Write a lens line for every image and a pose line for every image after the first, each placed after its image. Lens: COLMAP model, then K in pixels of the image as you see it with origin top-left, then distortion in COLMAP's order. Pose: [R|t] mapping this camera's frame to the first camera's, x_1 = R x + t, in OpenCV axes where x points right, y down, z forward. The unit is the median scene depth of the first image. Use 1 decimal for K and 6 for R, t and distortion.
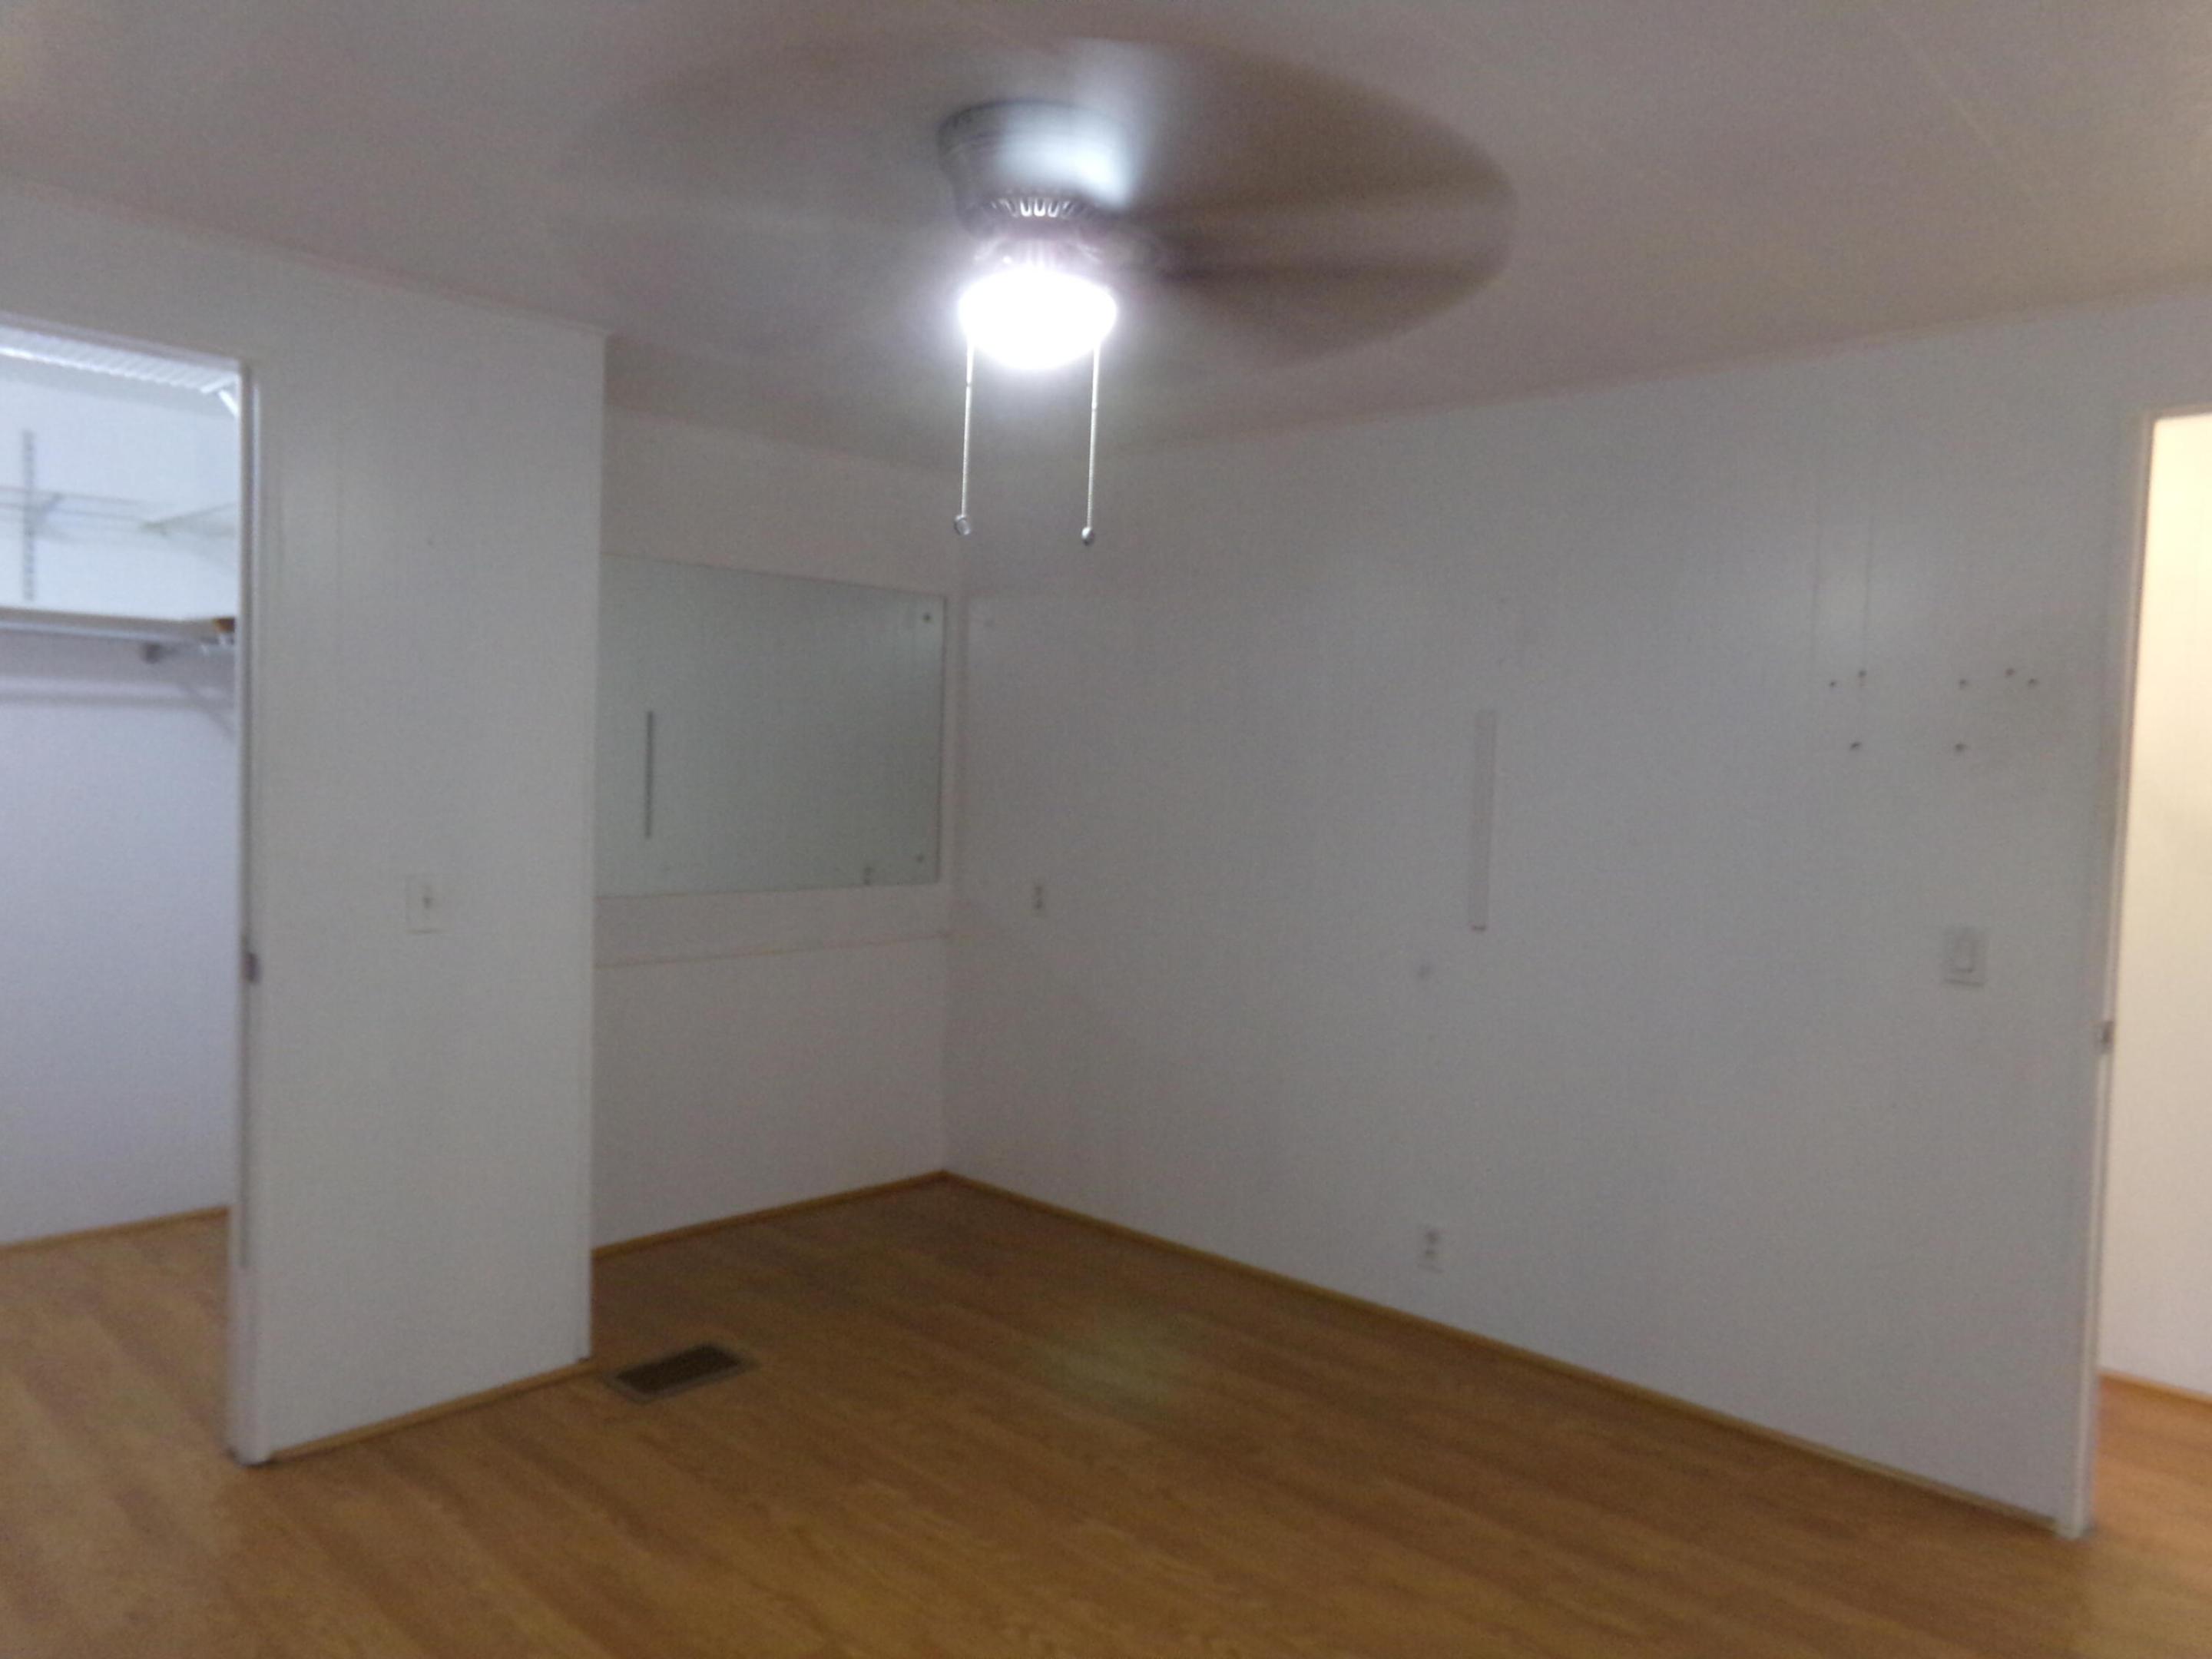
lens RADIAL K [[1538.0, 0, 1111.4], [0, 1538.0, 825.6], [0, 0, 1]] dist [-0.075807, 0.127473]
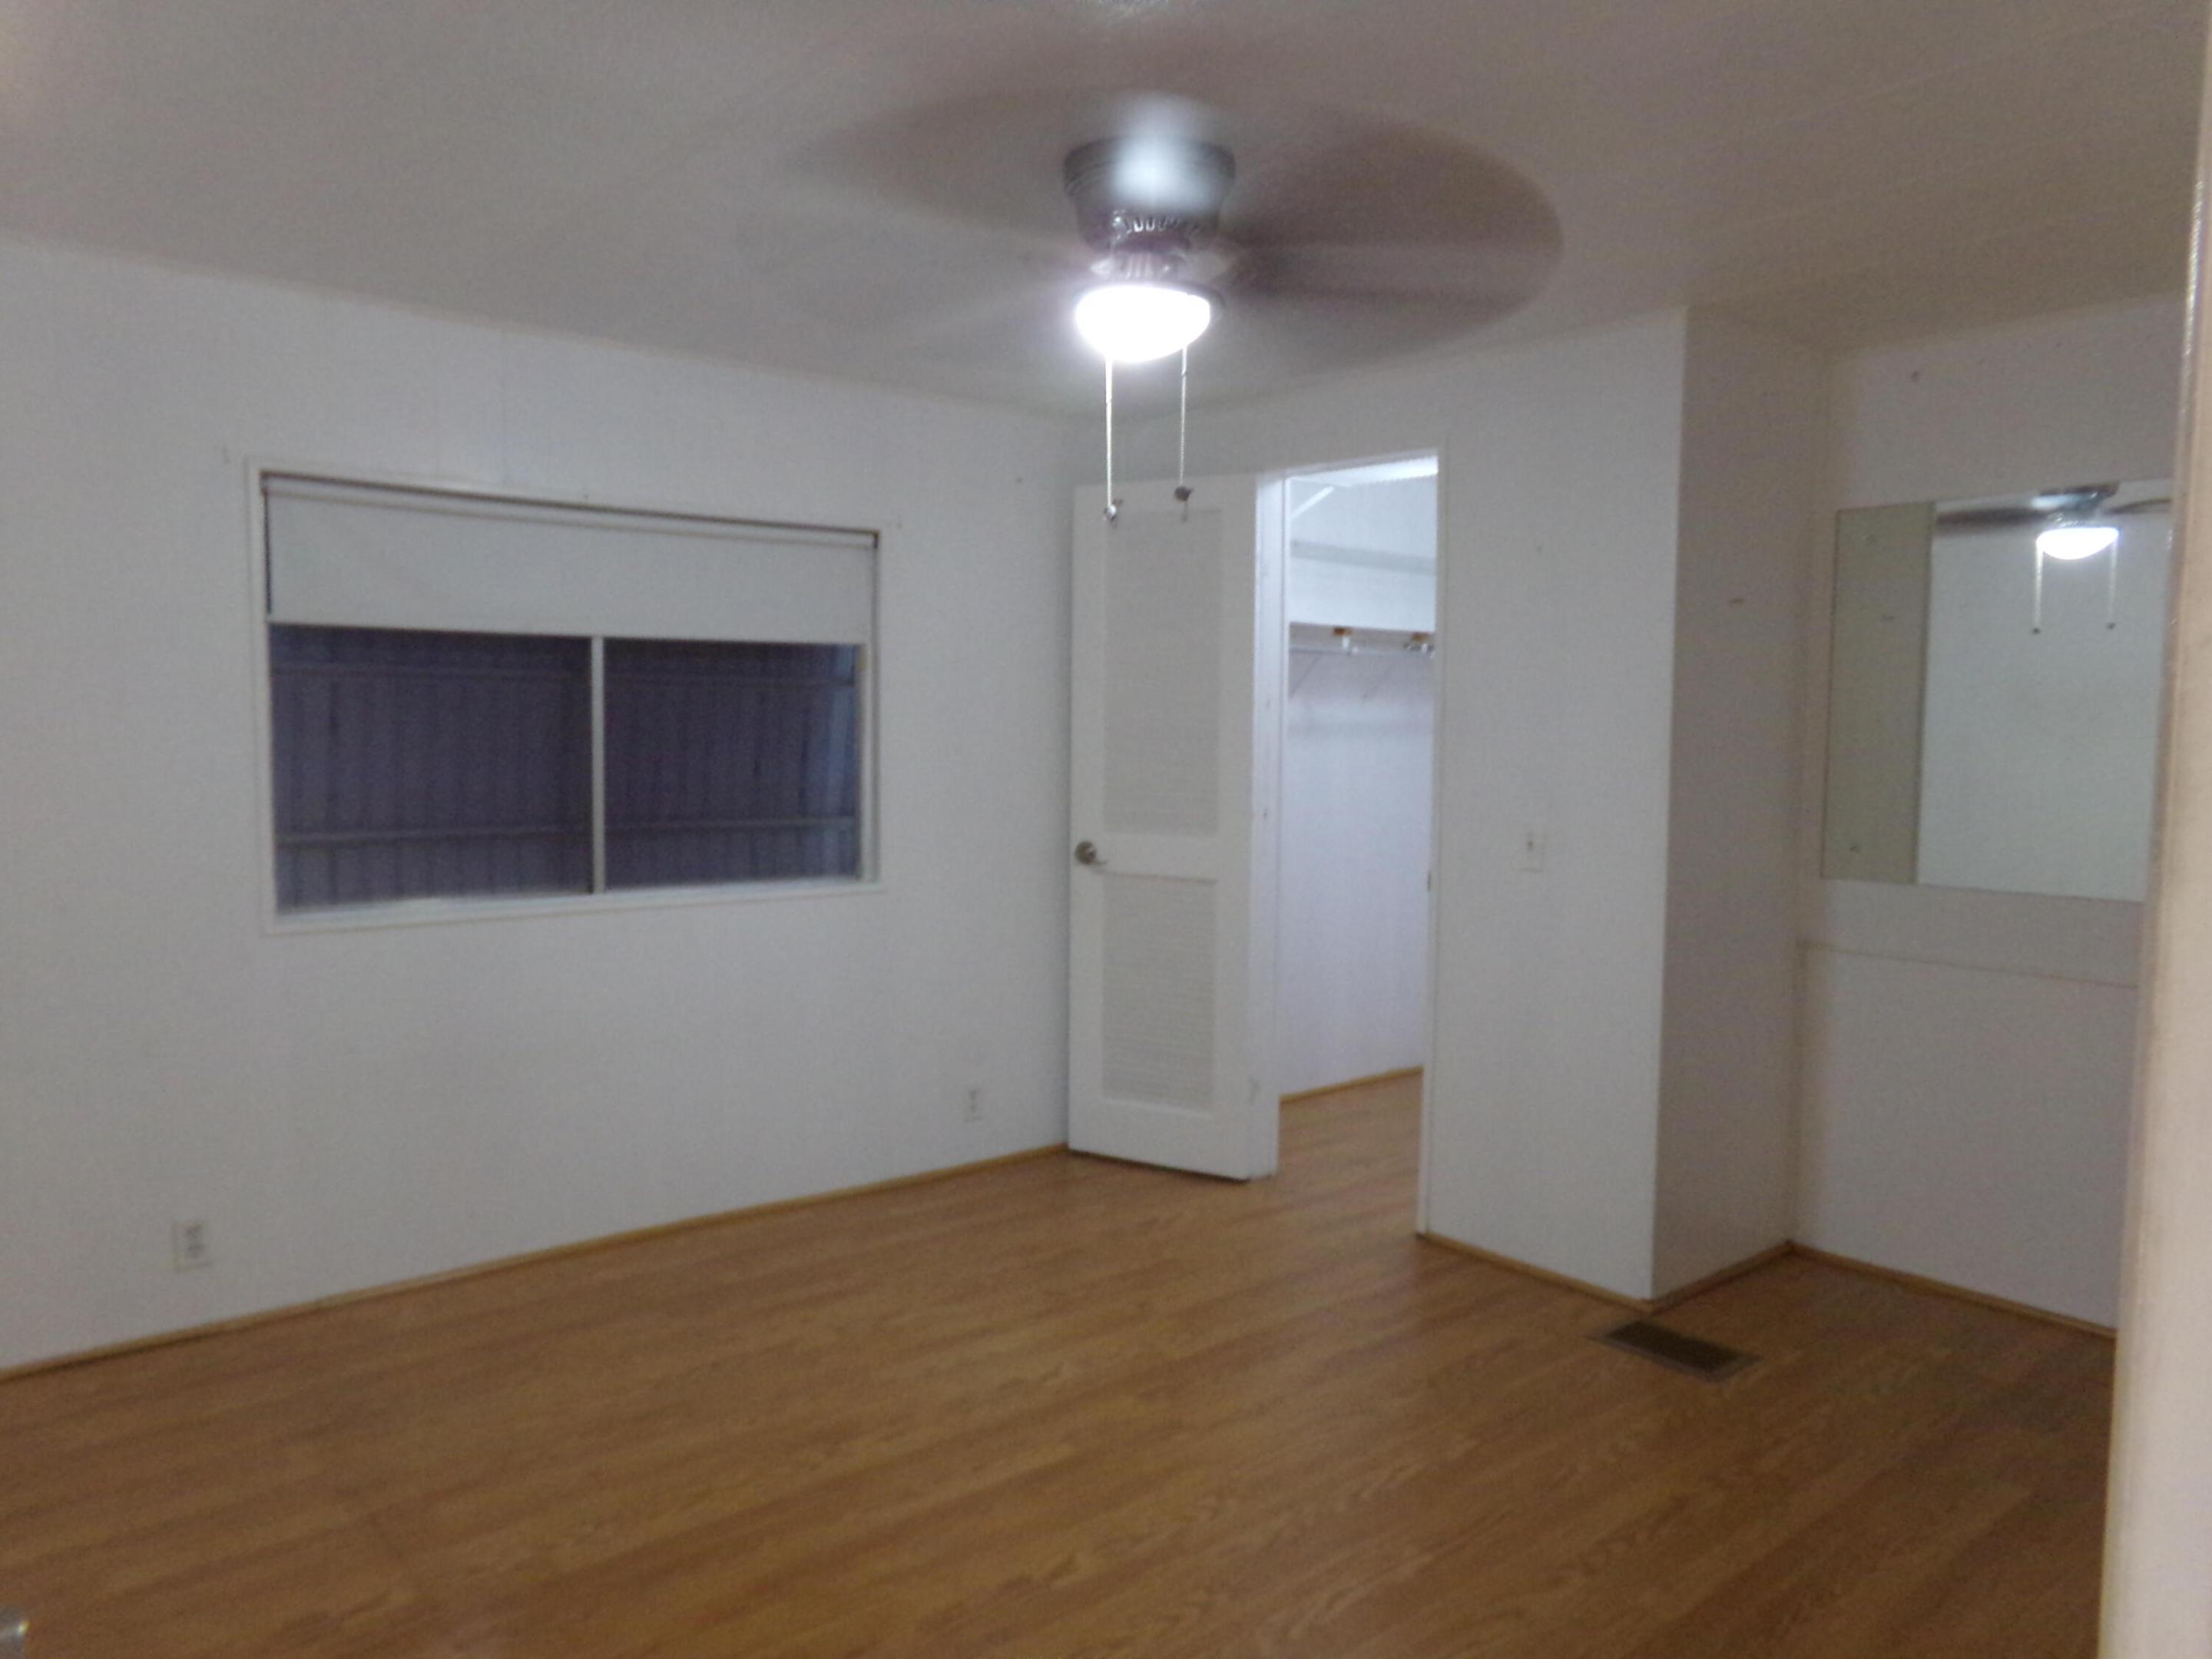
lens RADIAL K [[1538.0, 0, 1111.4], [0, 1538.0, 825.6], [0, 0, 1]] dist [-0.075807, 0.127473]
pose [[-0.143854, 0.031359, -0.989102, 0.743148], [-0.056194, 0.997626, 0.039803, 0.003982], [0.988002, 0.061308, -0.141750, 0.776059]]
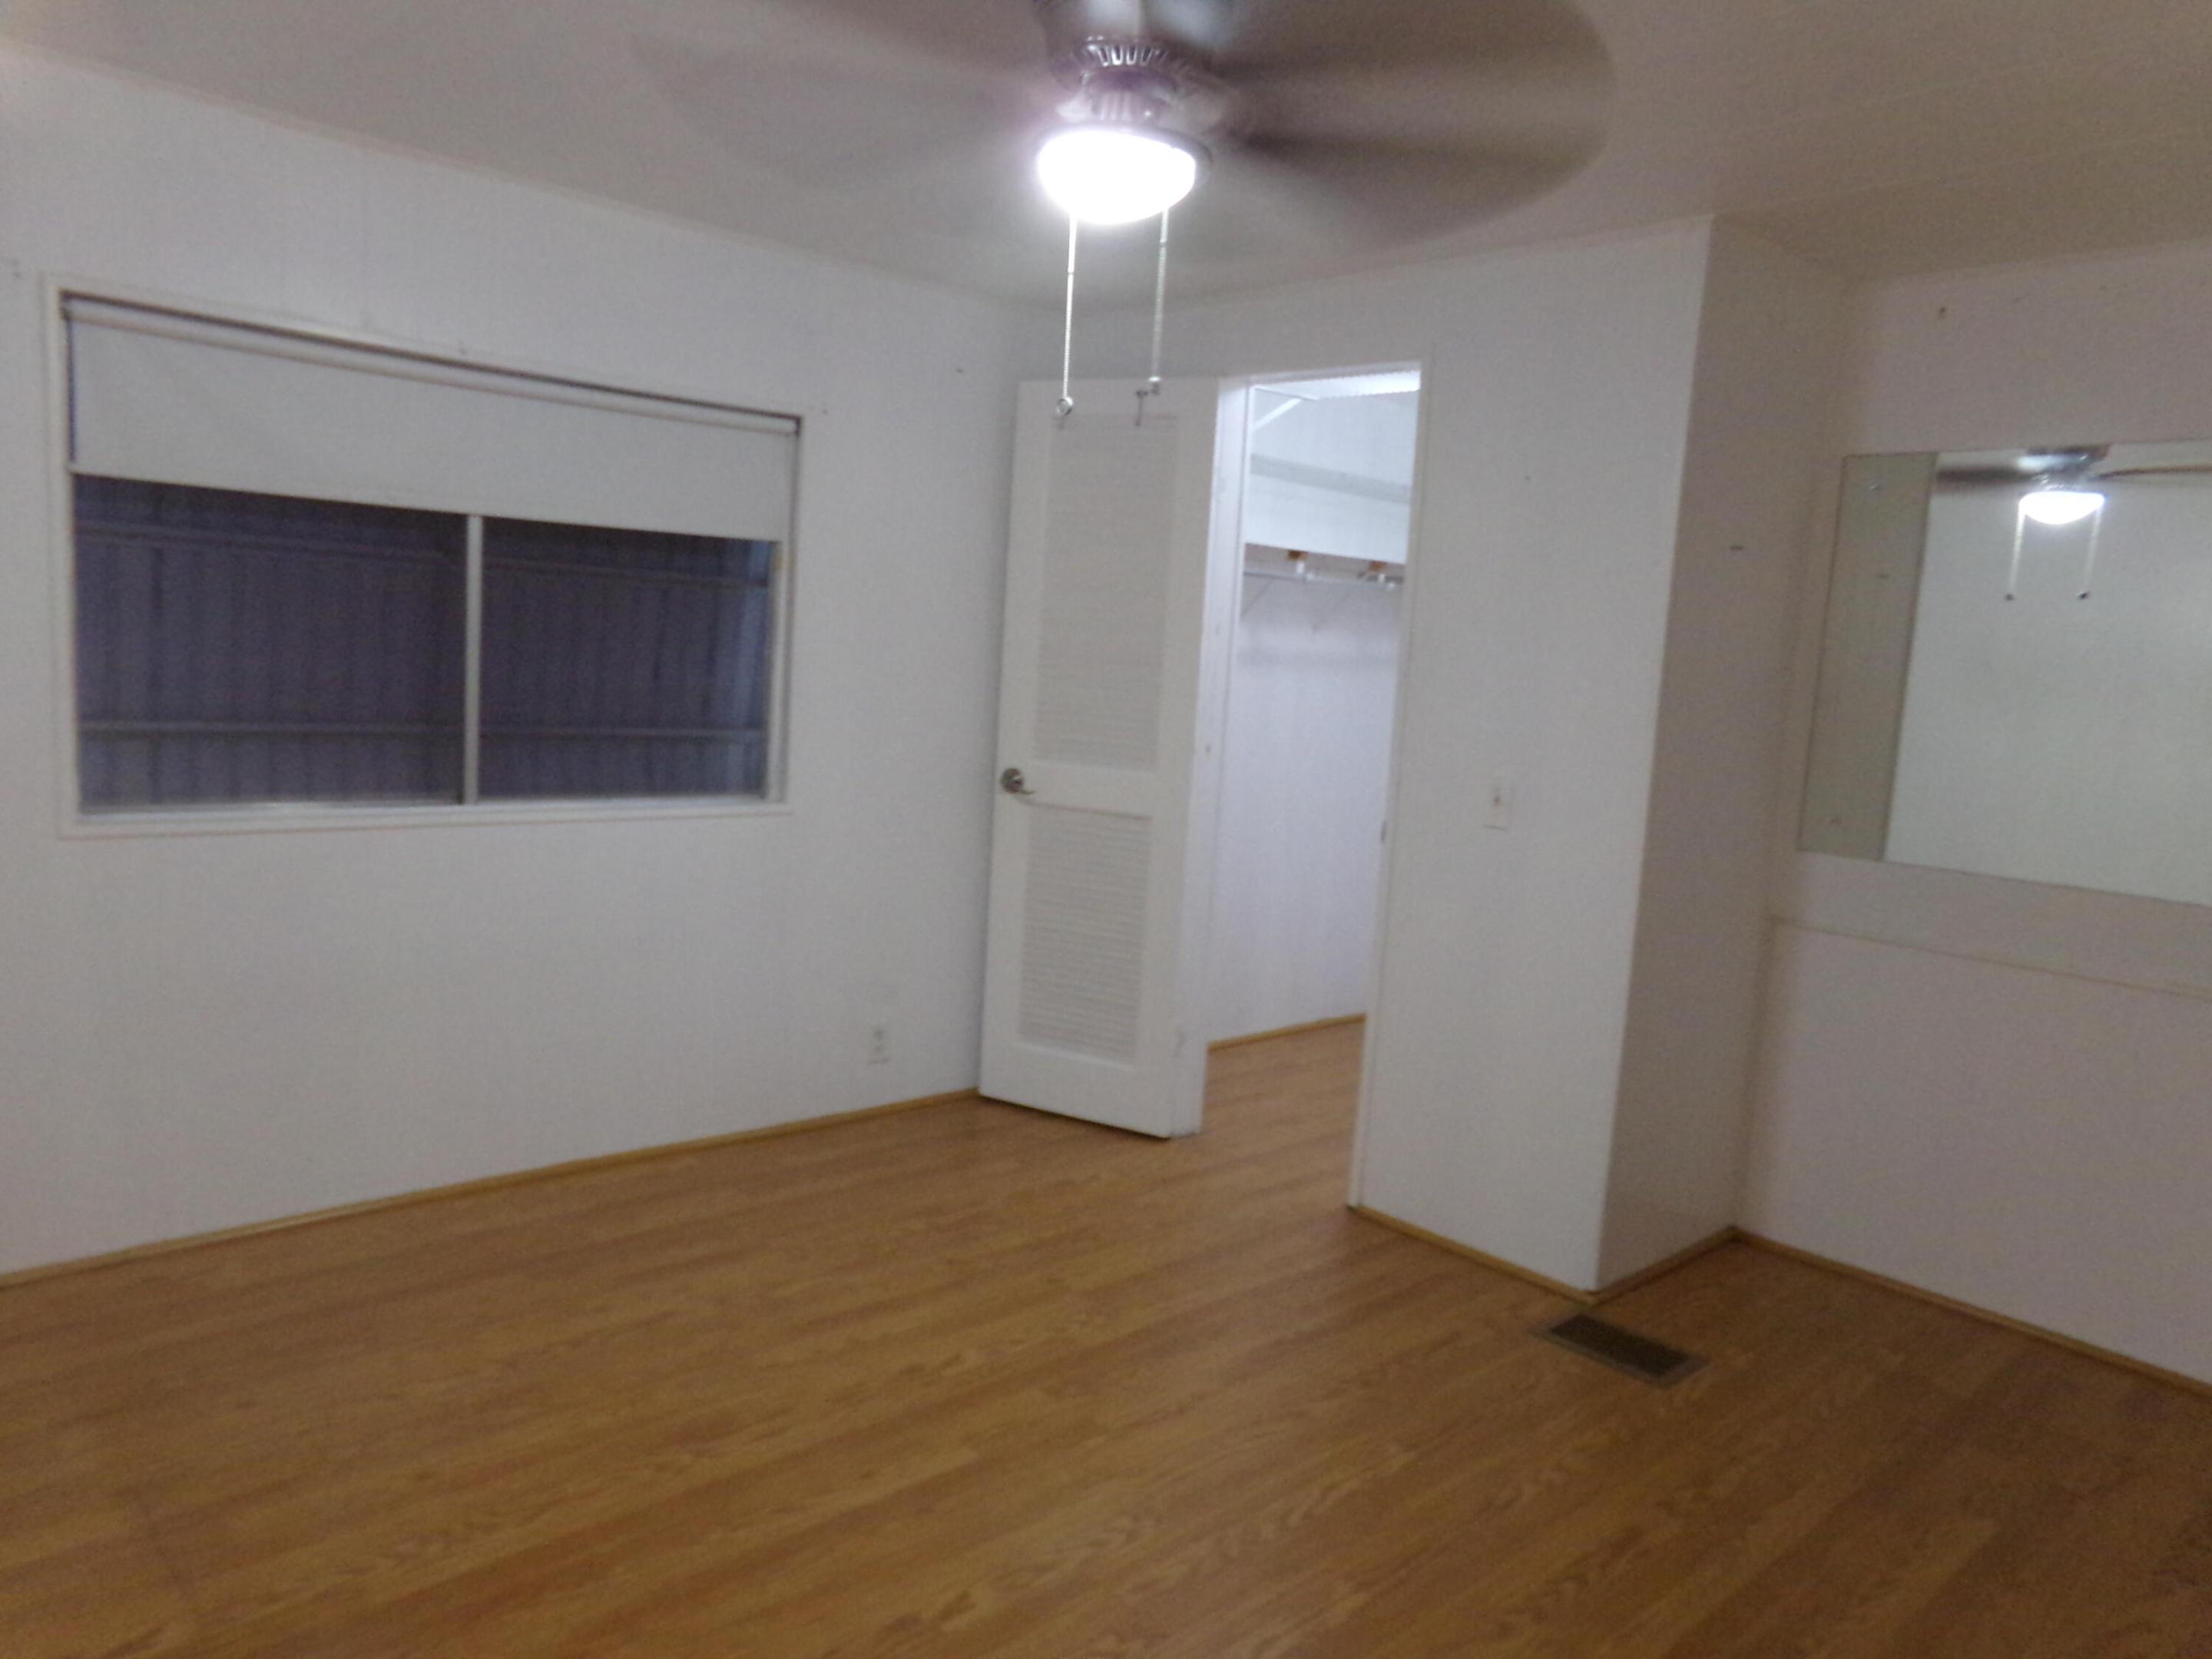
lens RADIAL K [[1538.0, 0, 1111.4], [0, 1538.0, 825.6], [0, 0, 1]] dist [-0.075807, 0.127473]
pose [[-0.095160, 0.080766, -0.992180, 0.644757], [-0.108530, 0.989920, 0.090991, -0.003499], [0.989528, 0.116340, -0.085435, 0.753839]]
